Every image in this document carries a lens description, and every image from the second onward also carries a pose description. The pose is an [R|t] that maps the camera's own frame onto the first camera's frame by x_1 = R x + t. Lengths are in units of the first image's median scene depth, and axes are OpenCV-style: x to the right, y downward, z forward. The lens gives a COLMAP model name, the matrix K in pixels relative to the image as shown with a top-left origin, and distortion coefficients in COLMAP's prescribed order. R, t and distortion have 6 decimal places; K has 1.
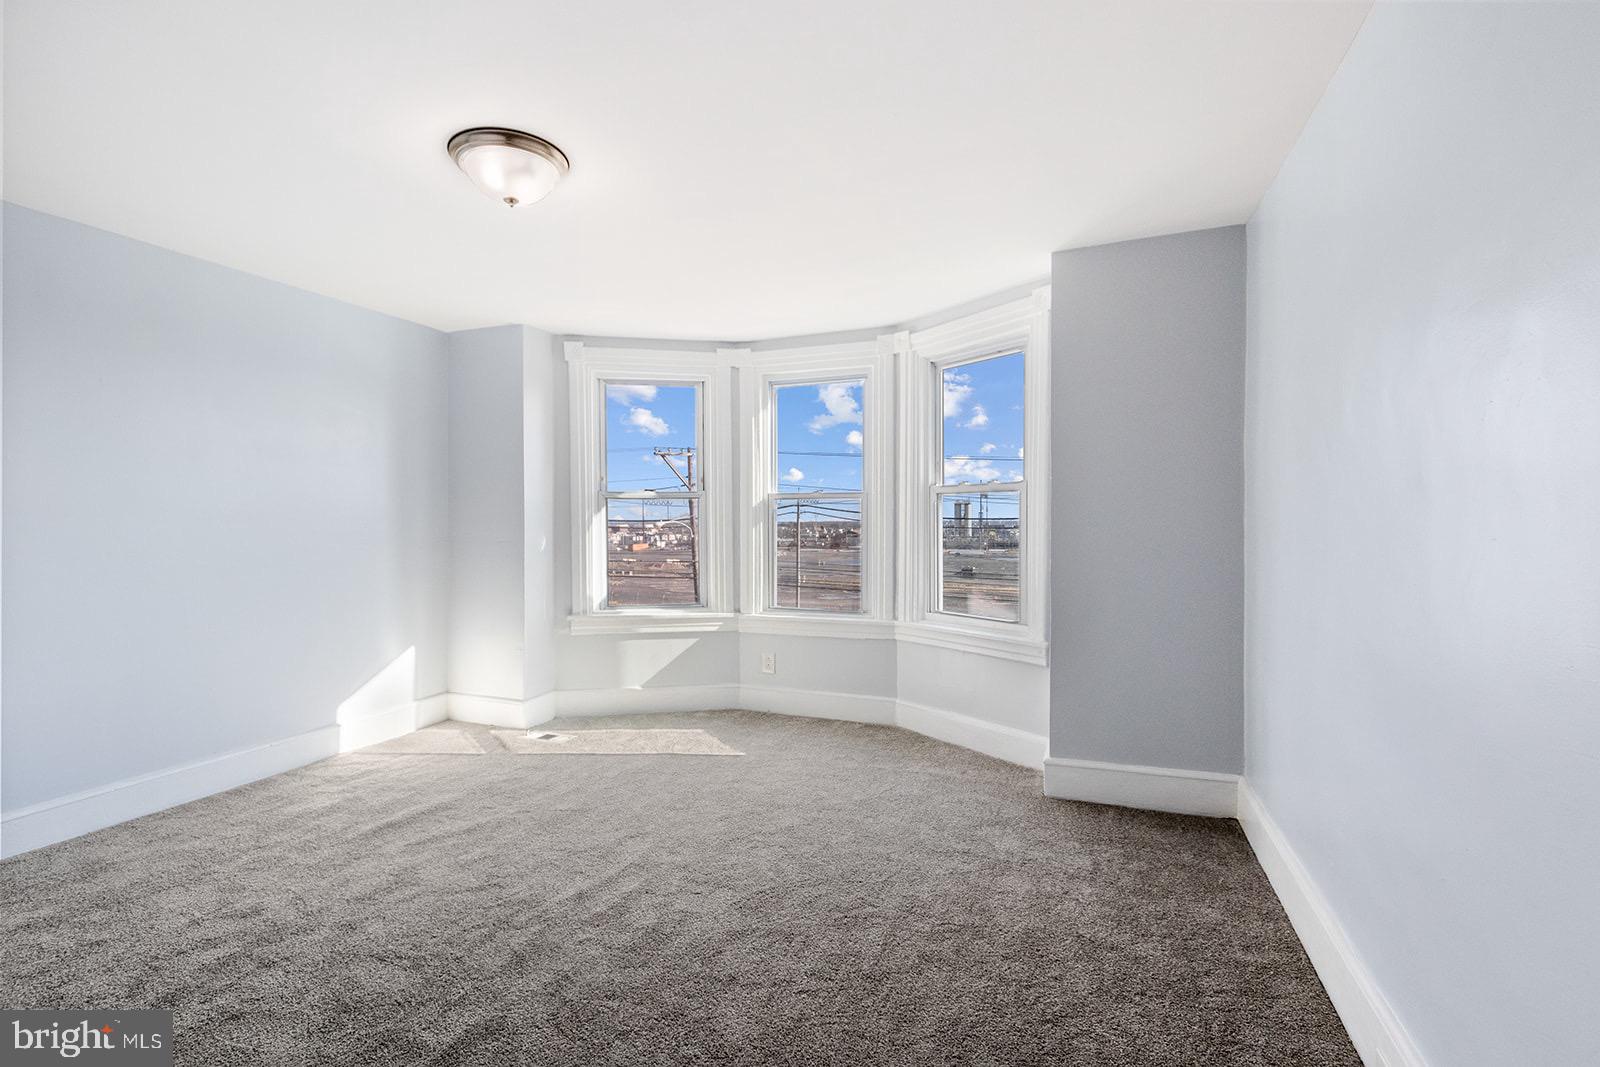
lens RADIAL K [[747.9, 0, 784.9], [0, 747.9, 515.7], [0, 0, 1]] dist [0.003197, -0.000018]
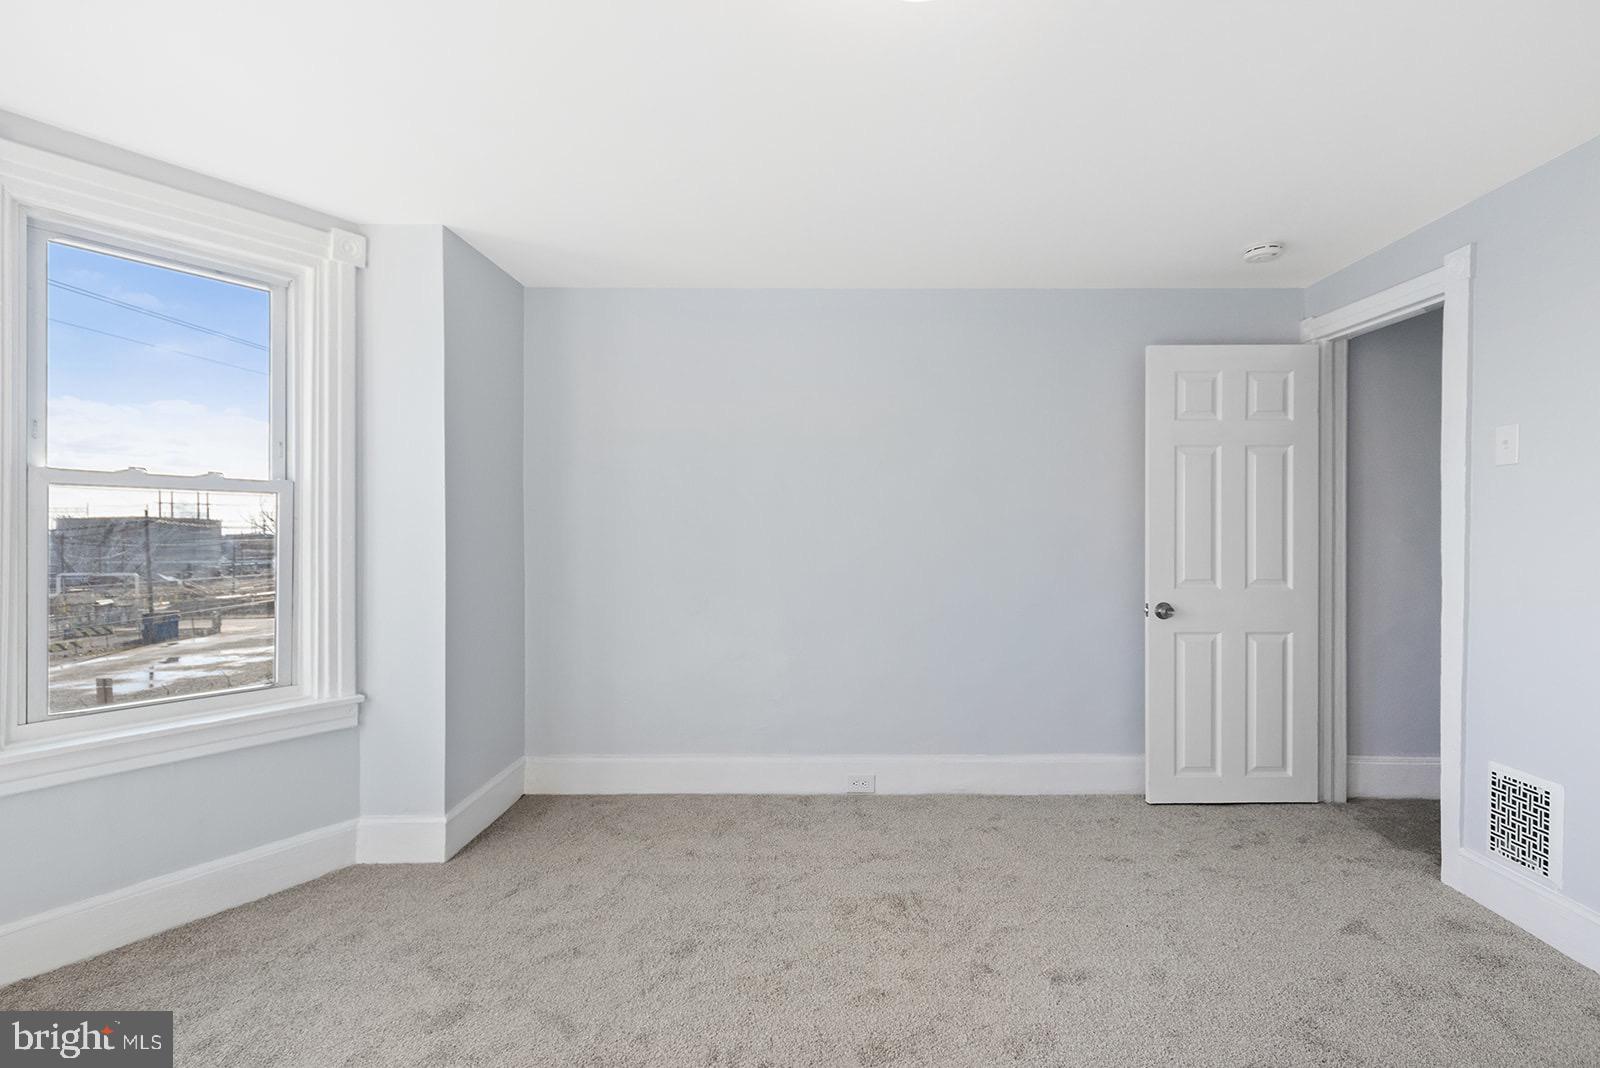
lens RADIAL K [[768.3, 0, 836.8], [0, 768.3, 537.5], [0, 0, 1]] dist [-0.001161, -0.000415]
pose [[-0.382919, 0.003569, 0.923775, -0.454255], [-0.002849, 0.999983, -0.005044, 0.006933], [-0.923778, -0.004564, -0.382902, 0.668283]]
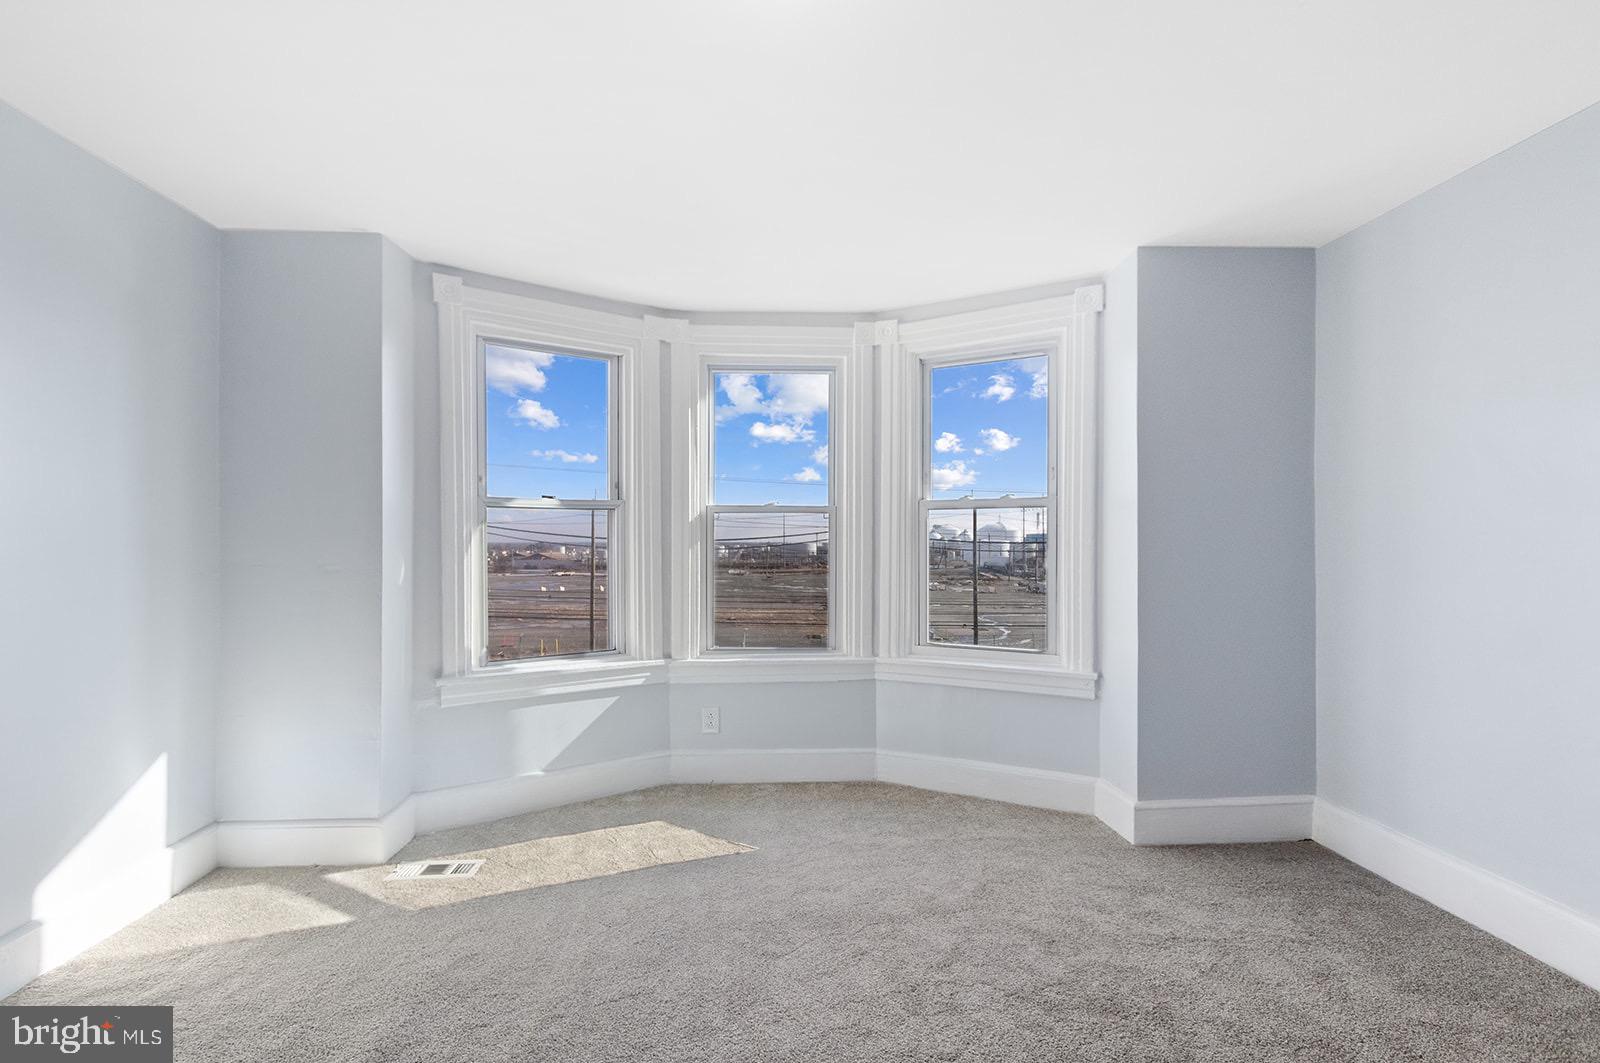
lens RADIAL K [[764.3, 0, 800.0], [0, 764.3, 531.5], [0, 0, 1]] dist [0.005355, -0.000317]
pose [[0.902448, 0.008727, 0.430710, -0.301330], [-0.005435, 0.999946, -0.008874, 0.004713], [-0.430765, 0.005667, 0.902447, 0.243275]]
